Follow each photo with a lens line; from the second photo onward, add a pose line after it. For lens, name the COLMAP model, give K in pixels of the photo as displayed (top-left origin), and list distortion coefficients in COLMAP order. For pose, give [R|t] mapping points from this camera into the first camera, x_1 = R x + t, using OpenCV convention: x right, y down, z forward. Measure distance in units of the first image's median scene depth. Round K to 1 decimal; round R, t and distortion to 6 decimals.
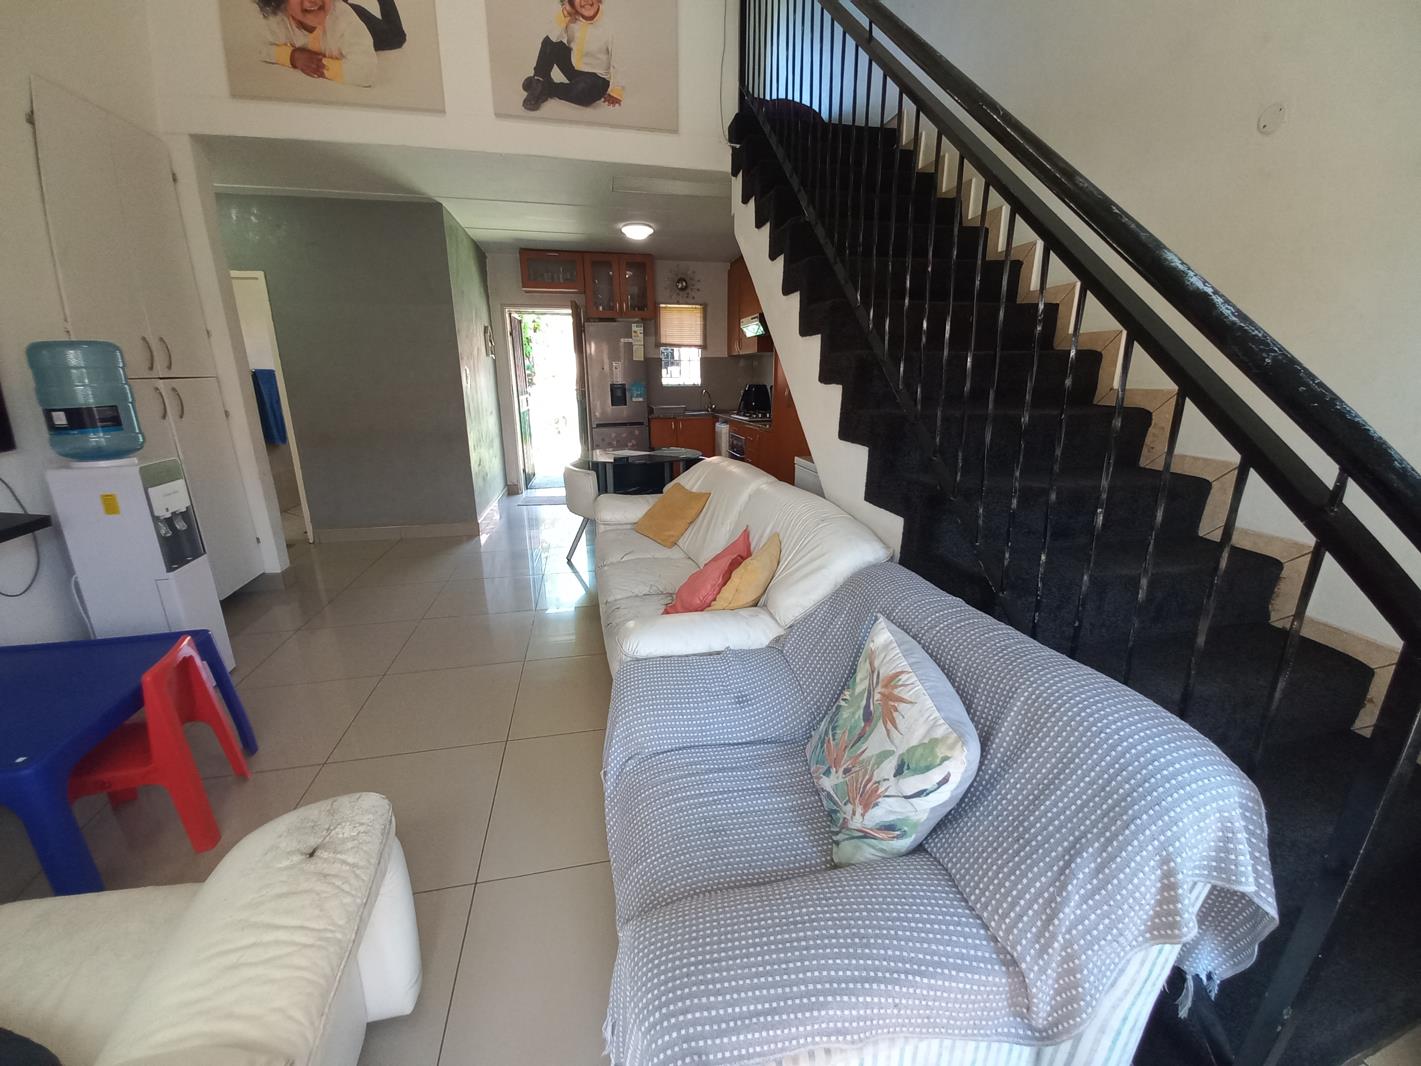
lens RADIAL K [[569.8, 0, 709.7], [0, 569.8, 530.0], [0, 0, 1]] dist [-0.000701, 0.000151]
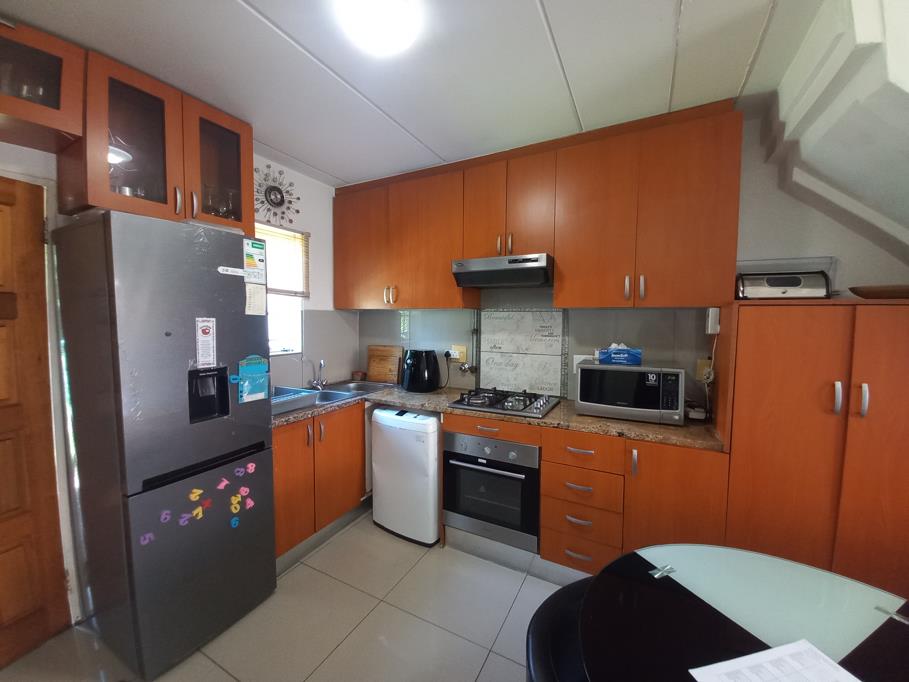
lens RADIAL K [[364.5, 0, 454.0], [0, 364.5, 339.1], [0, 0, 1]] dist [-0.000701, 0.000151]
pose [[0.655895, -0.037322, 0.753929, -0.223890], [0.199388, 0.971870, -0.125351, -0.191330], [-0.728042, 0.232541, 0.644887, 0.636871]]
